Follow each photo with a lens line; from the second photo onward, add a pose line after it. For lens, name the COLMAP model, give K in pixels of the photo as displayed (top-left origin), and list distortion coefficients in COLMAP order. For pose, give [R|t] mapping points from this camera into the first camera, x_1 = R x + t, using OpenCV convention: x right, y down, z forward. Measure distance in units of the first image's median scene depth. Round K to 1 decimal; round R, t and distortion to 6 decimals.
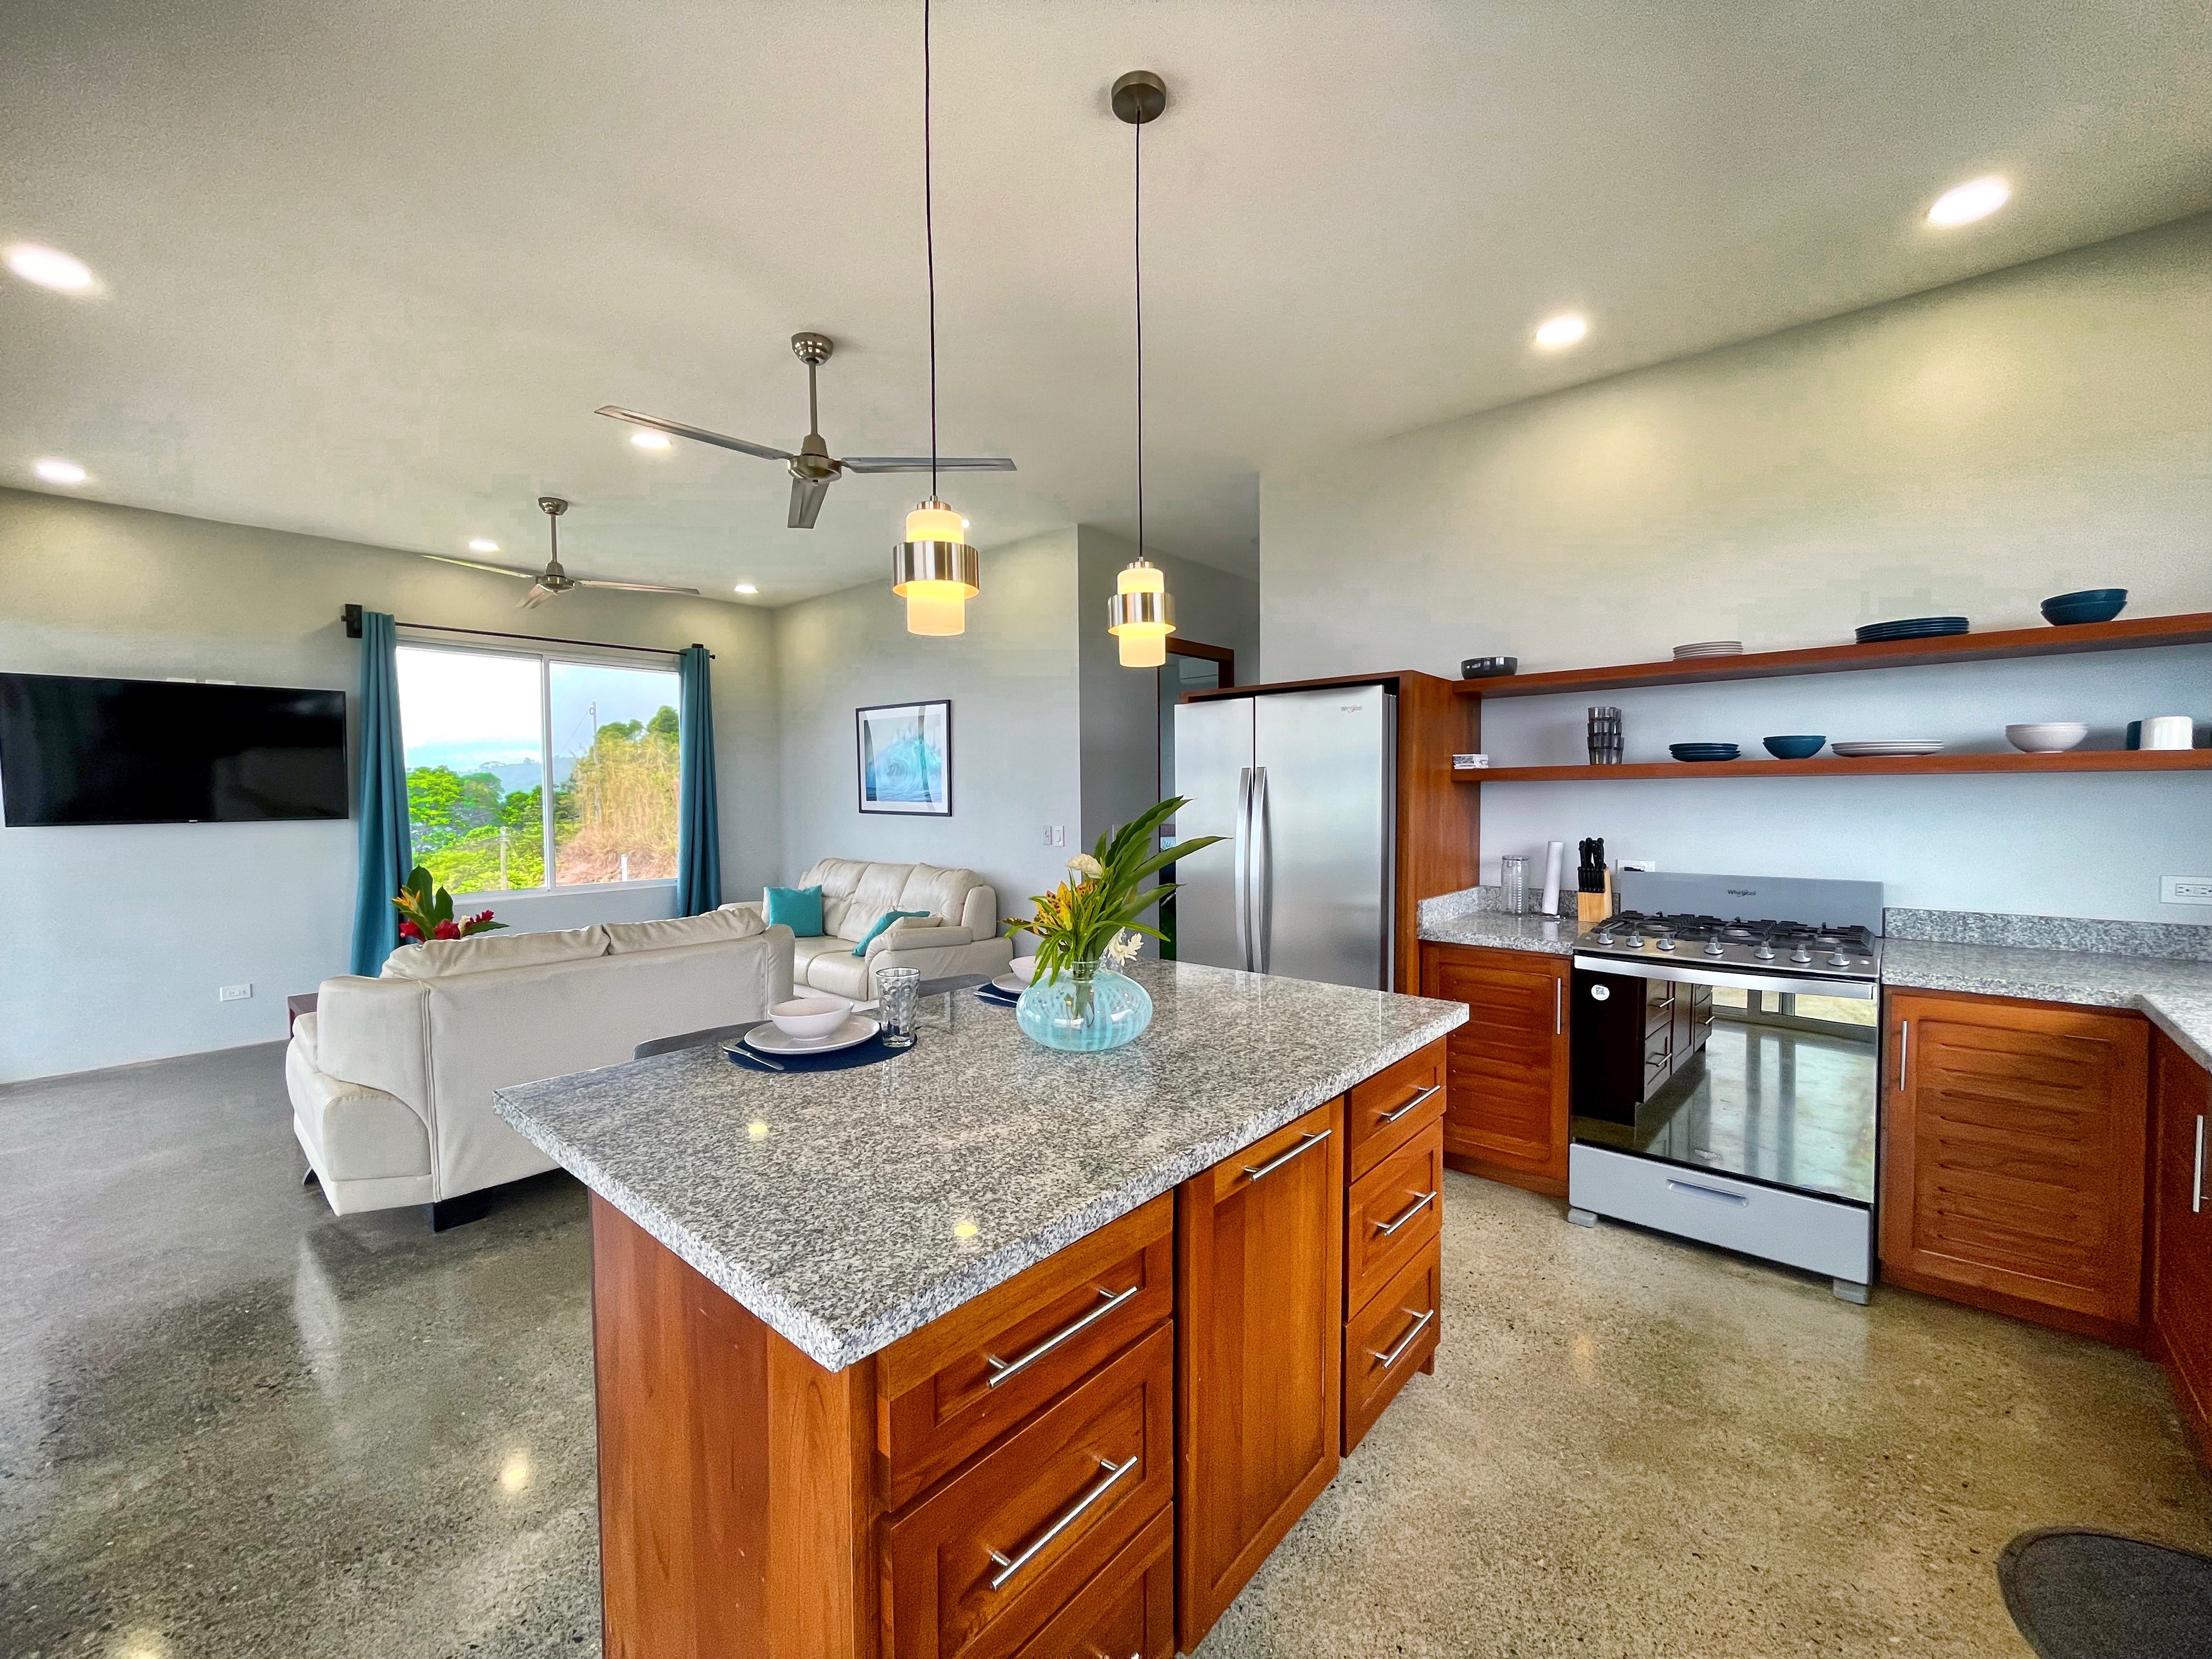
lens RADIAL K [[891.5, 0, 1110.8], [0, 891.5, 826.4], [0, 0, 1]] dist [-0.001108, -0.000202]
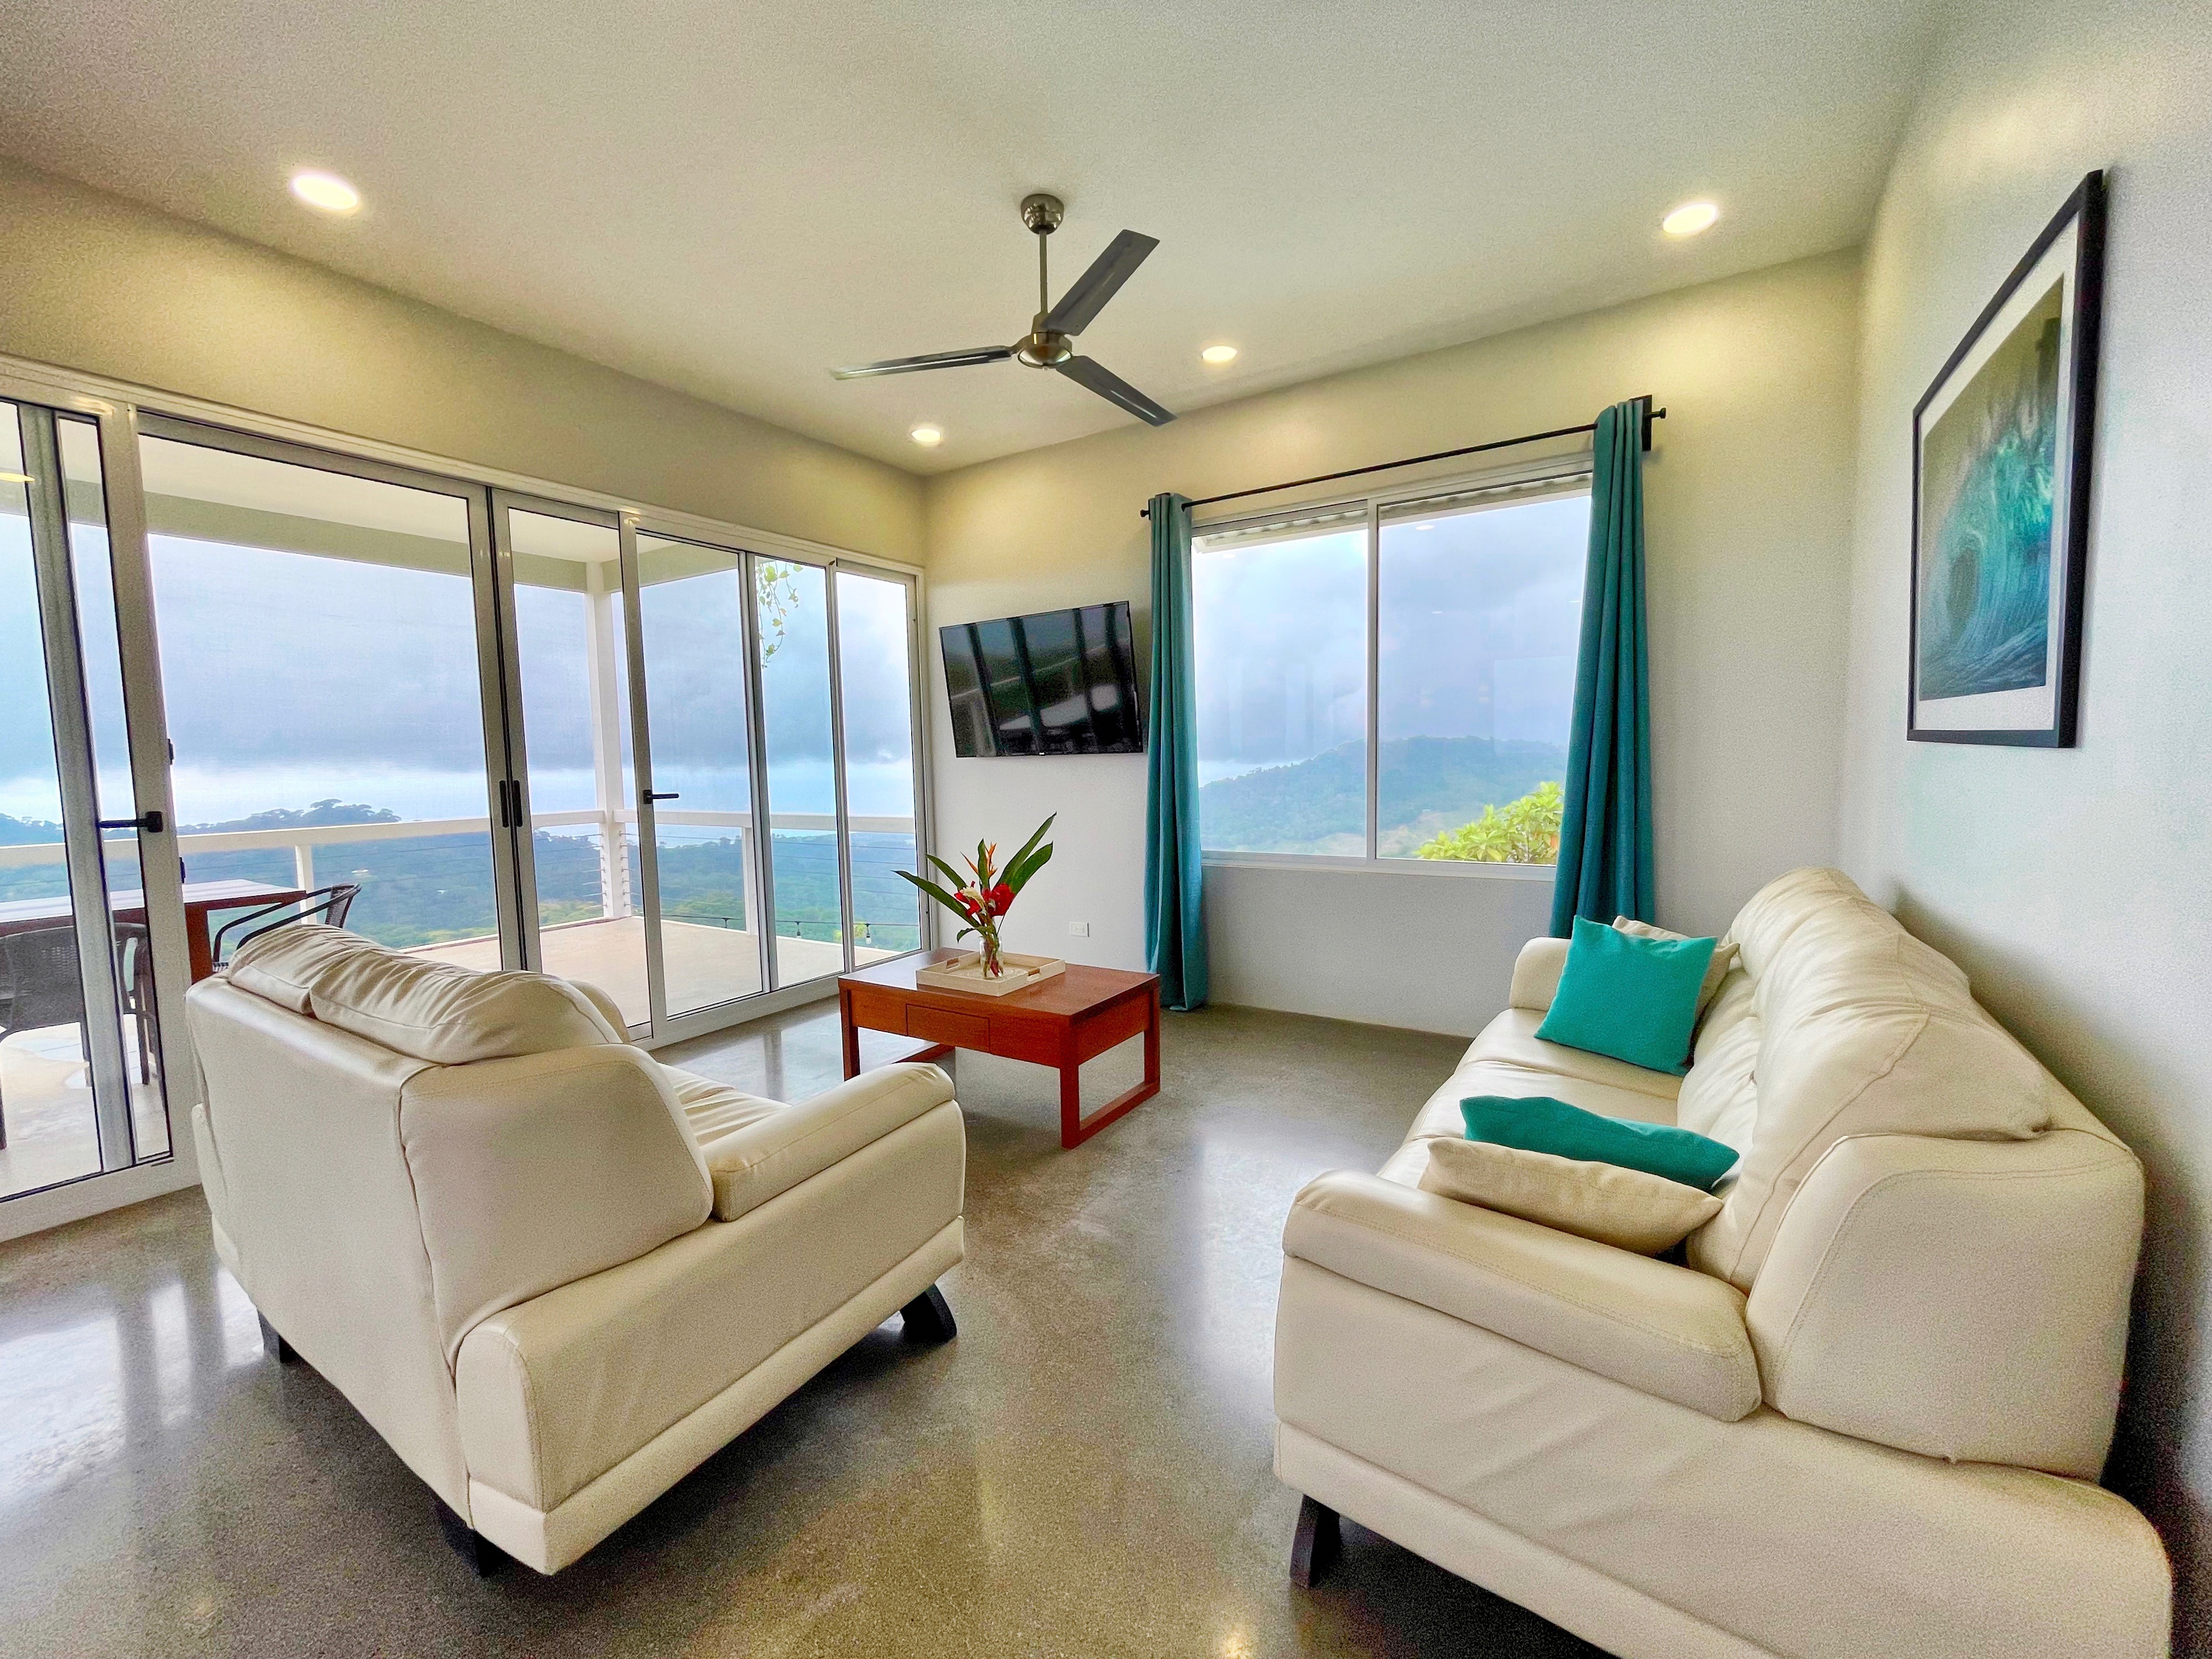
lens RADIAL K [[894.7, 0, 1106.0], [0, 894.7, 829.5], [0, 0, 1]] dist [-0.002504, -0.000376]
pose [[0.138811, 0.085475, -0.986623, -0.008031], [-0.014730, 0.996336, 0.084244, -0.011700], [0.990209, 0.002839, 0.139561, 1.359828]]
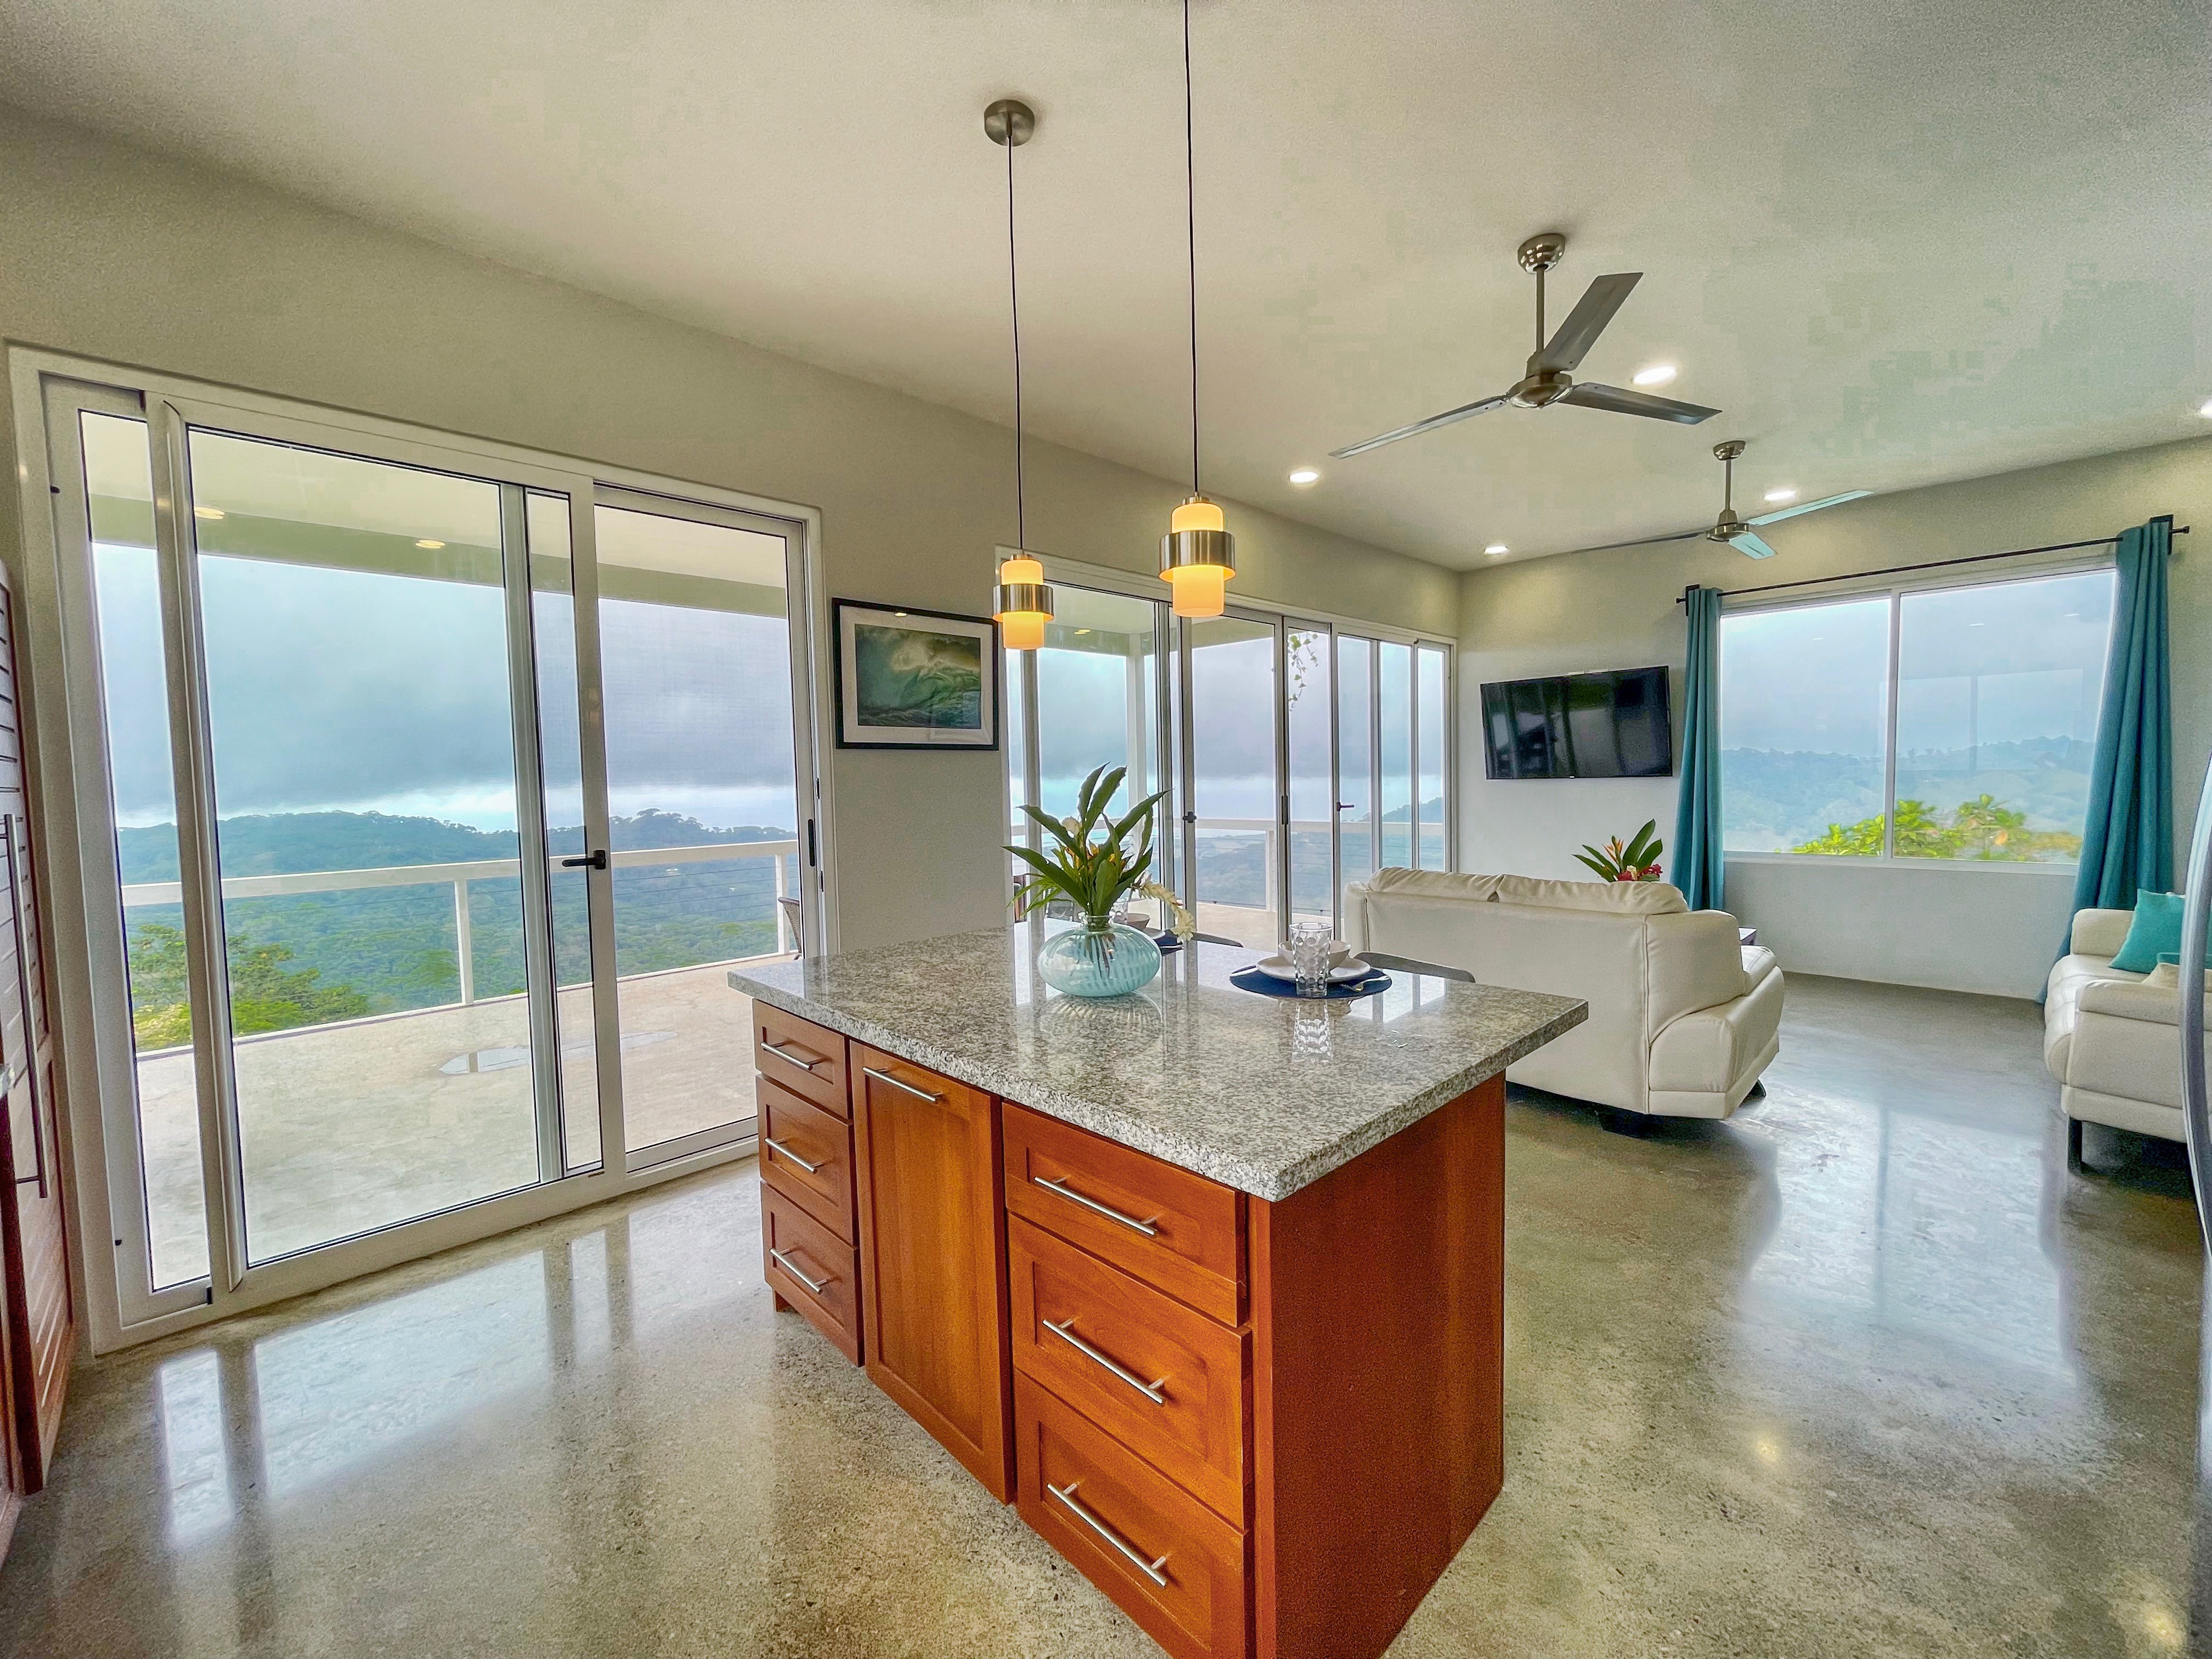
lens RADIAL K [[895.3, 0, 1110.0], [0, 895.3, 818.0], [0, 0, 1]] dist [0.003277, 0.000128]
pose [[-0.086576, 0.056761, -0.994627, 0.583277], [-0.012832, 0.998229, 0.058084, -0.019645], [0.996163, 0.017791, -0.085694, 0.608772]]
